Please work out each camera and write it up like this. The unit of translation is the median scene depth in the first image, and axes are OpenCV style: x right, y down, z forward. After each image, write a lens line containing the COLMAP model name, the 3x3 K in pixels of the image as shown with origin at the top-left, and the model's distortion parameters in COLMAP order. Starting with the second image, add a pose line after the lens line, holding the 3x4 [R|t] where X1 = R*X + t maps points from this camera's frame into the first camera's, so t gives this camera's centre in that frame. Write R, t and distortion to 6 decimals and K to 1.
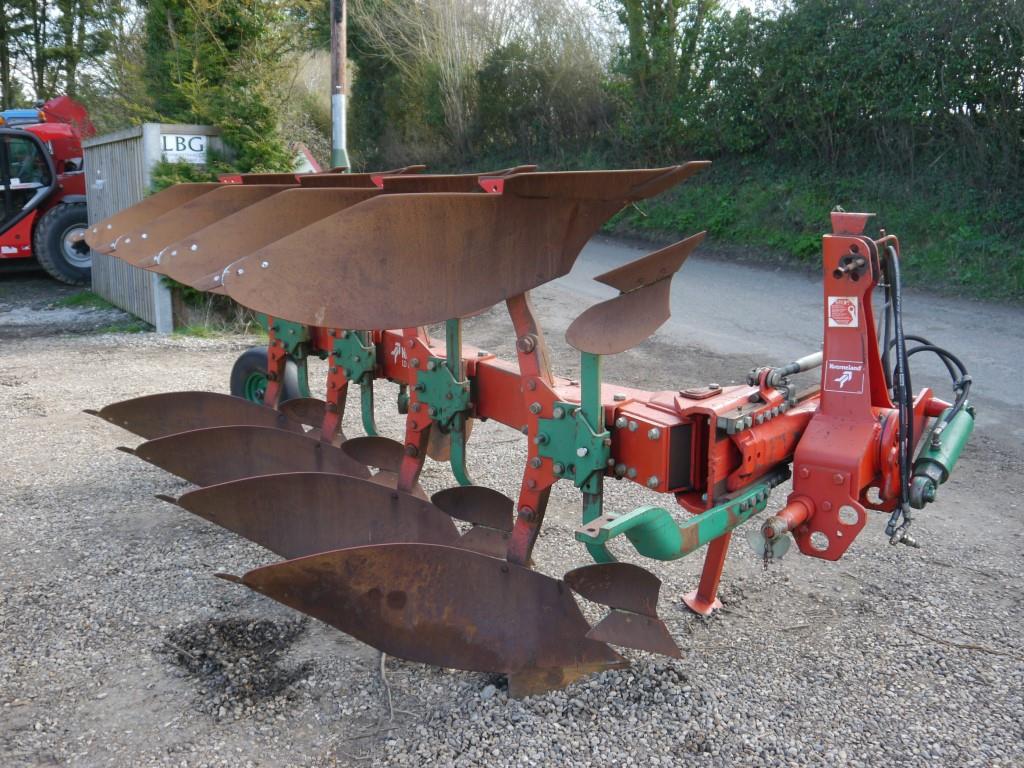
lens RADIAL K [[1052.5, 0, 510.3], [0, 1052.5, 385.3], [0, 0, 1]] dist [-0.026674, 0.000000]
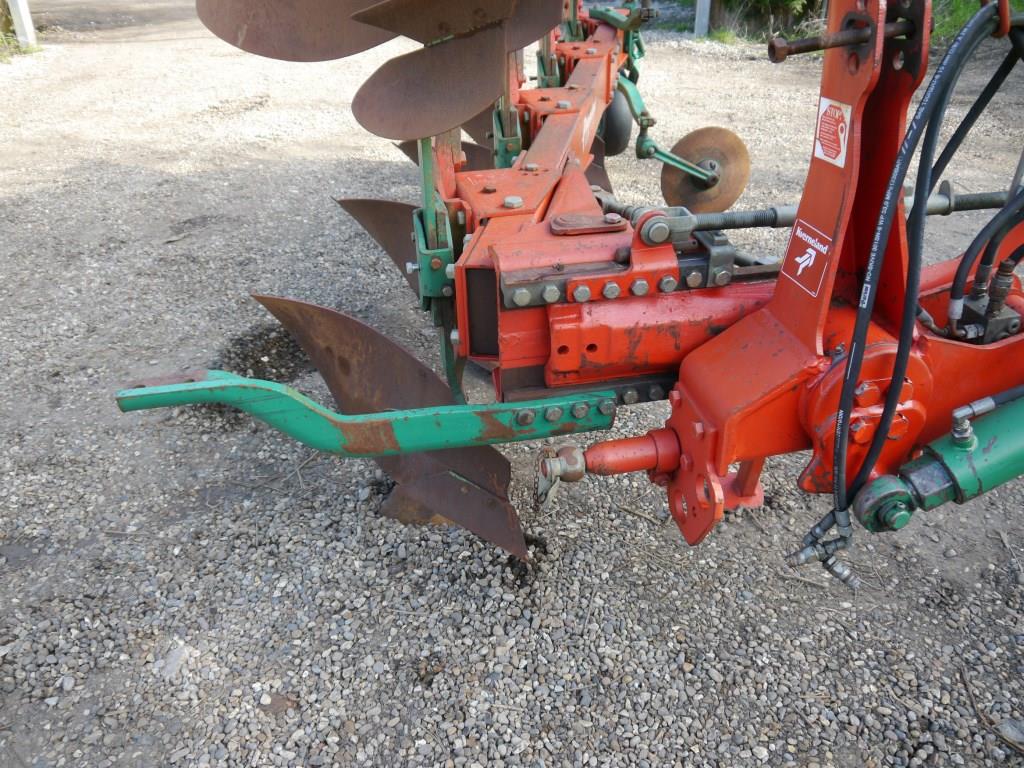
lens RADIAL K [[847.8, 0, 514.0], [0, 847.8, 384.9], [0, 0, 1]] dist [-0.028222, 0.011940]
pose [[0.750517, 0.337506, -0.568167, 0.475602], [-0.123151, 0.916119, 0.381524, -0.094820], [0.649275, -0.216370, 0.729127, 0.581565]]
